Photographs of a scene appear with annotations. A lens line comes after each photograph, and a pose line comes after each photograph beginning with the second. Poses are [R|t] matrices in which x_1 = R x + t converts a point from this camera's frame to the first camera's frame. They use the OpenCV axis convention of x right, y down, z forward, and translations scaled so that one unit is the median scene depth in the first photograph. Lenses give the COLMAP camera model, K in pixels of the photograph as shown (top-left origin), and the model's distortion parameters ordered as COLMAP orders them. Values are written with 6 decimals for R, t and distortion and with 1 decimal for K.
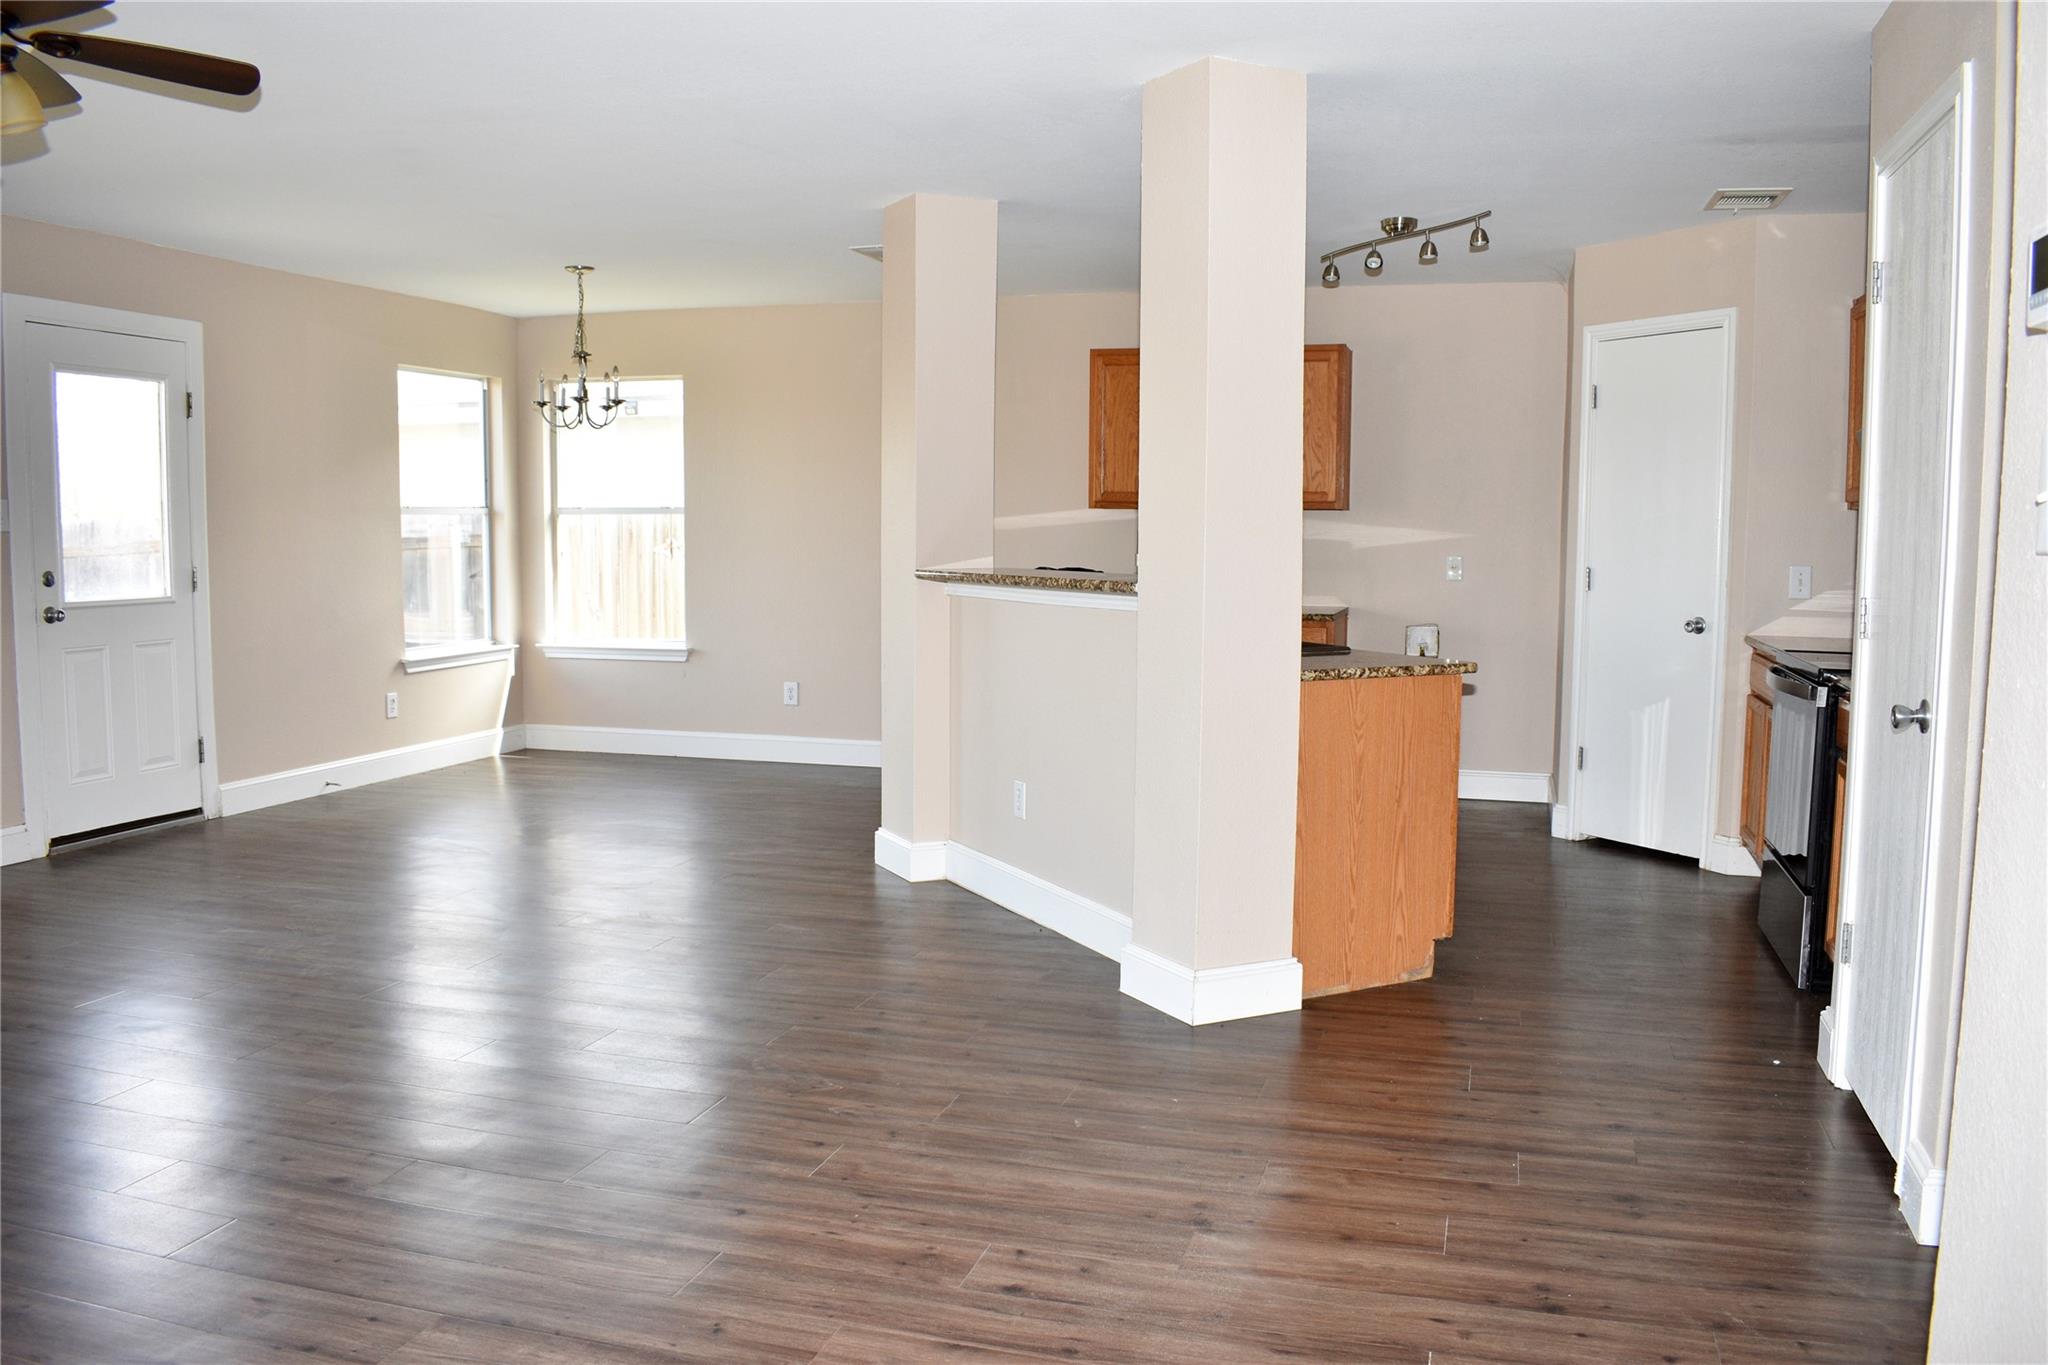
lens RADIAL K [[1646.2, 0, 1024.0], [0, 1646.2, 682.5], [0, 0, 1]] dist [-0.110049, 0.001707]
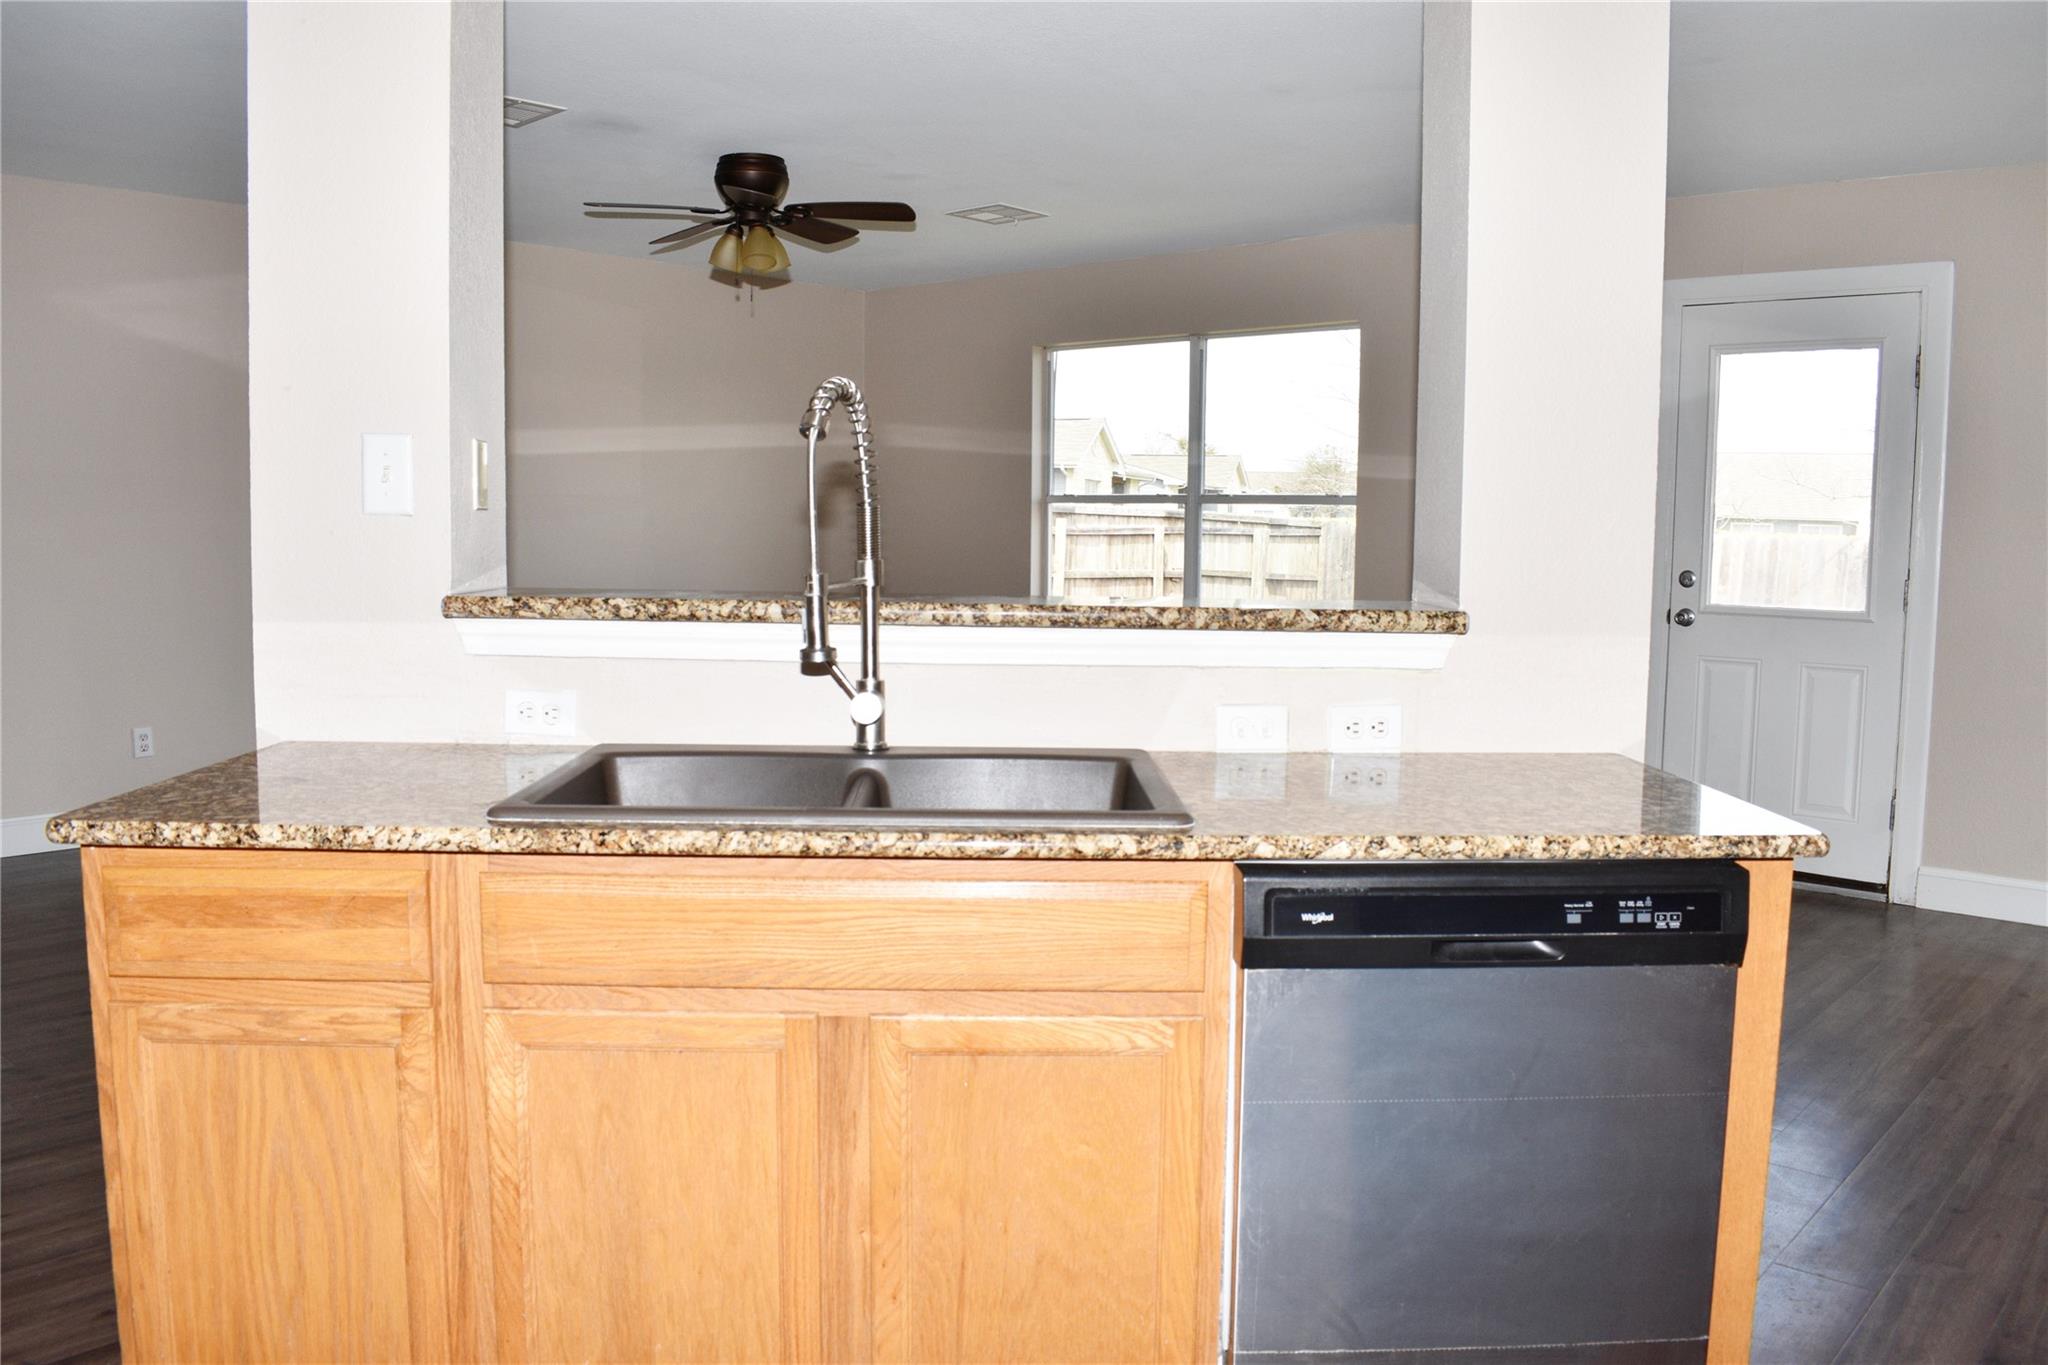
lens RADIAL K [[1646.2, 0, 1024.0], [0, 1646.2, 682.5], [0, 0, 1]] dist [-0.110049, 0.001707]
pose [[-0.399072, 0.088408, -0.912647, 0.366351], [-0.097115, 0.985667, 0.137947, -0.088260], [0.911762, 0.143682, -0.384767, 0.912452]]
